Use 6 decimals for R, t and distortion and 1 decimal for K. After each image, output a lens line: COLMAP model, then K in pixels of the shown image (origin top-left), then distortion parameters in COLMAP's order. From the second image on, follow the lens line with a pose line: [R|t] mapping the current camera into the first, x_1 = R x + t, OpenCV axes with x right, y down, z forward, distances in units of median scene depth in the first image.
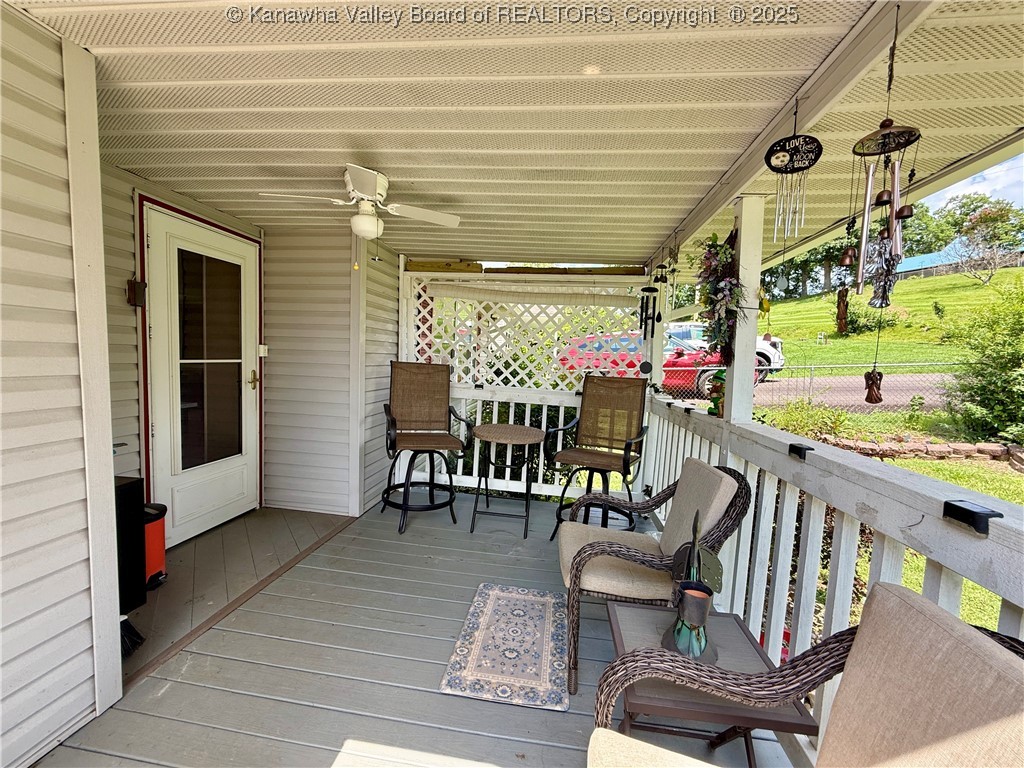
lens RADIAL K [[408.5, 0, 512.5], [0, 408.5, 386.4], [0, 0, 1]] dist [-0.000387, 0.000418]
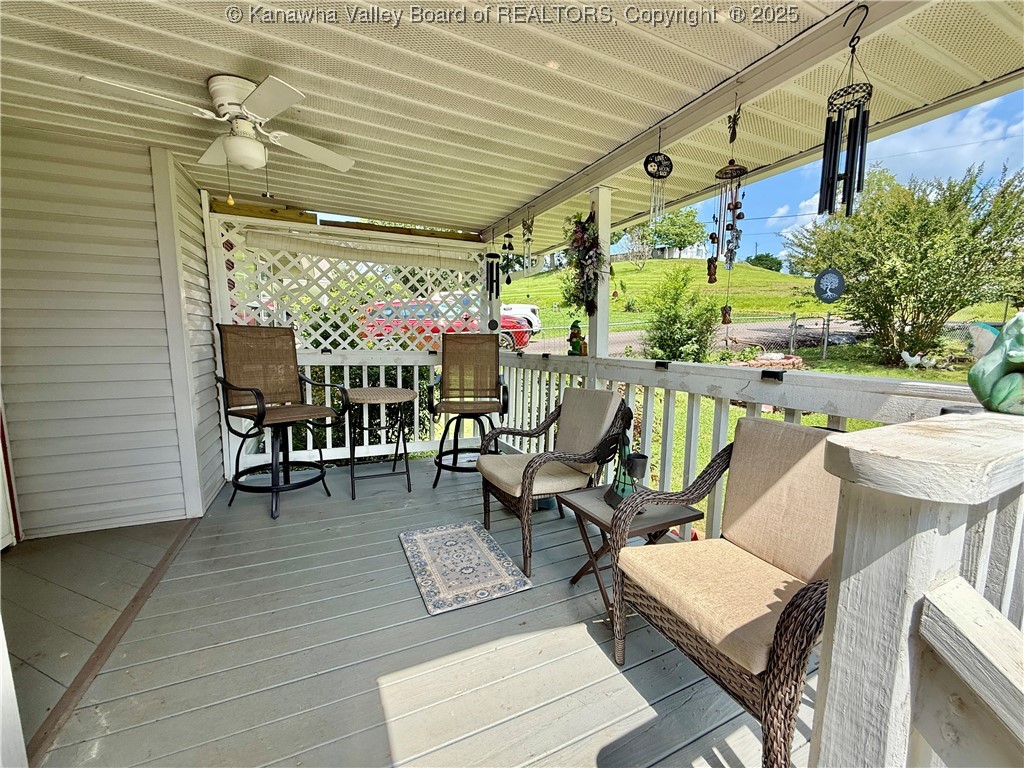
lens RADIAL K [[408.5, 0, 512.3], [0, 408.5, 386.1], [0, 0, 1]] dist [-0.000387, 0.000418]
pose [[0.846177, -0.099475, 0.523535, -0.267744], [0.062257, 0.994149, 0.088270, 0.029301], [-0.529252, -0.042099, 0.847419, -0.007872]]
